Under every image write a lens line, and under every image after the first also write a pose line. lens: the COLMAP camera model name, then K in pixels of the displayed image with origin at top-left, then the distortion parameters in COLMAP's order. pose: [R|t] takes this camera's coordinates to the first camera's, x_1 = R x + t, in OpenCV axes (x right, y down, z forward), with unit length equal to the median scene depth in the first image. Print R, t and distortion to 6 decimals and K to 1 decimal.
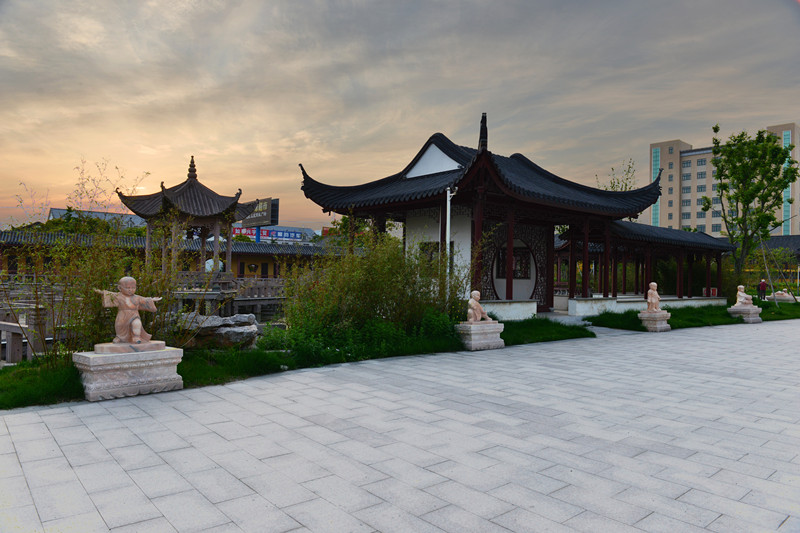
lens RADIAL K [[550.5, 0, 399.5], [0, 550.5, 268.5], [0, 0, 1]] dist [-0.046183, -0.001060]
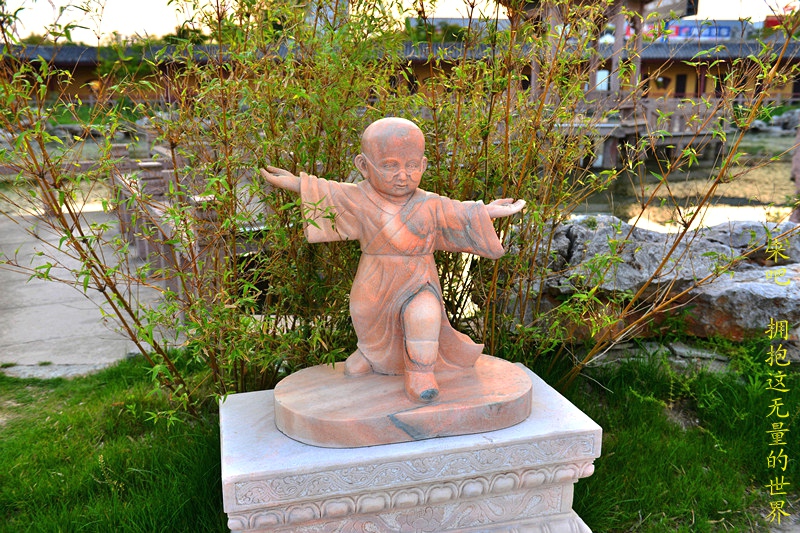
lens RADIAL K [[734.0, 0, 399.7], [0, 734.0, 266.0], [0, 0, 1]] dist [-0.002998, 0.000000]
pose [[0.834473, 0.110079, -0.539942, -0.310165], [0.022844, 0.972091, 0.233488, 0.002864], [0.550575, -0.207174, 0.808669, 0.718826]]
